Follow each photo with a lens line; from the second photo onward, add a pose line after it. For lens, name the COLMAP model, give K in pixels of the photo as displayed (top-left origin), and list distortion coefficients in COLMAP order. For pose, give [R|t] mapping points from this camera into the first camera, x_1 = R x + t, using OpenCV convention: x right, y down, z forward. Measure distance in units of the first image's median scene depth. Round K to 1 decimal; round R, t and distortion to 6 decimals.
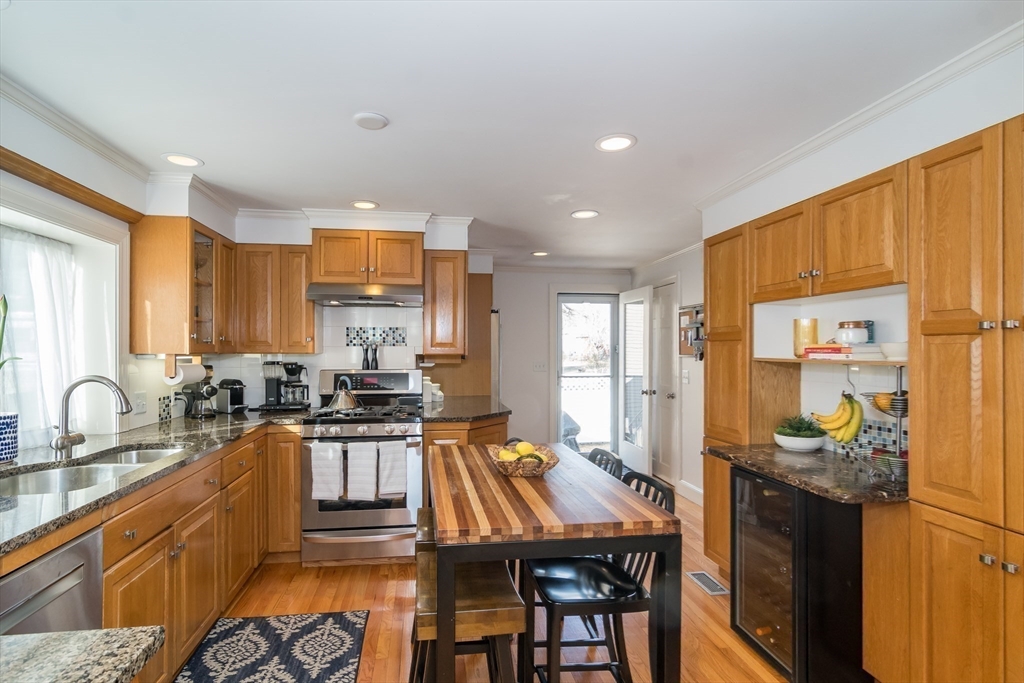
lens RADIAL K [[496.2, 0, 511.2], [0, 496.2, 348.3], [0, 0, 1]] dist [0.003486, 0.002137]
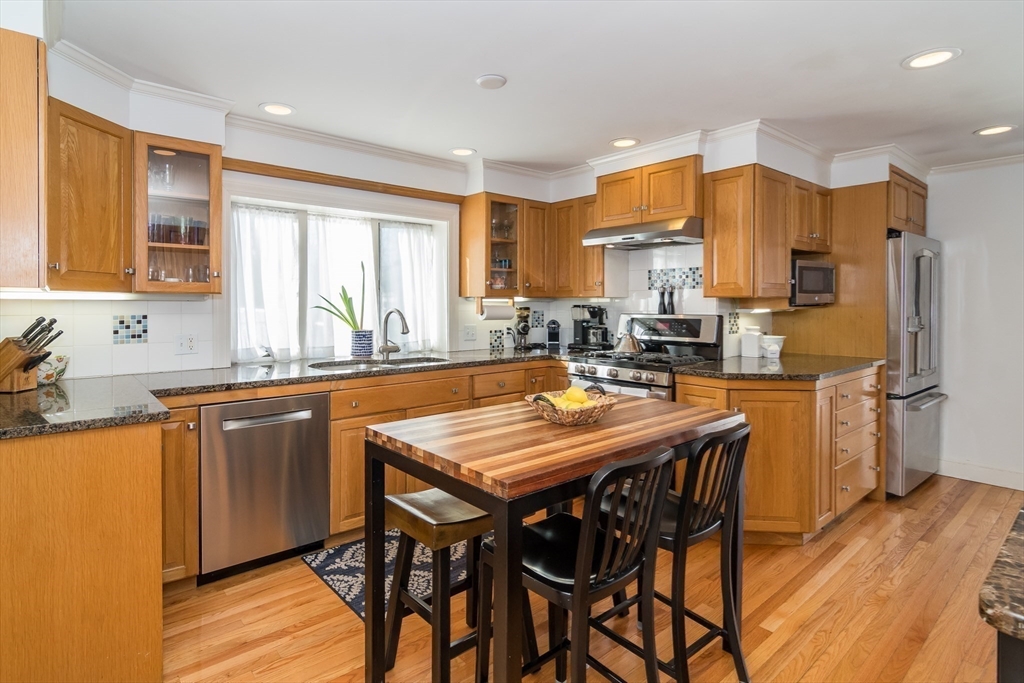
lens RADIAL K [[540.9, 0, 508.3], [0, 540.9, 309.5], [0, 0, 1]] dist [0.002710, 0.000126]
pose [[0.525555, 0.005222, -0.850744, 0.467353], [0.004791, 0.999947, 0.009097, 0.025800], [0.850746, -0.008856, 0.525502, 0.238312]]
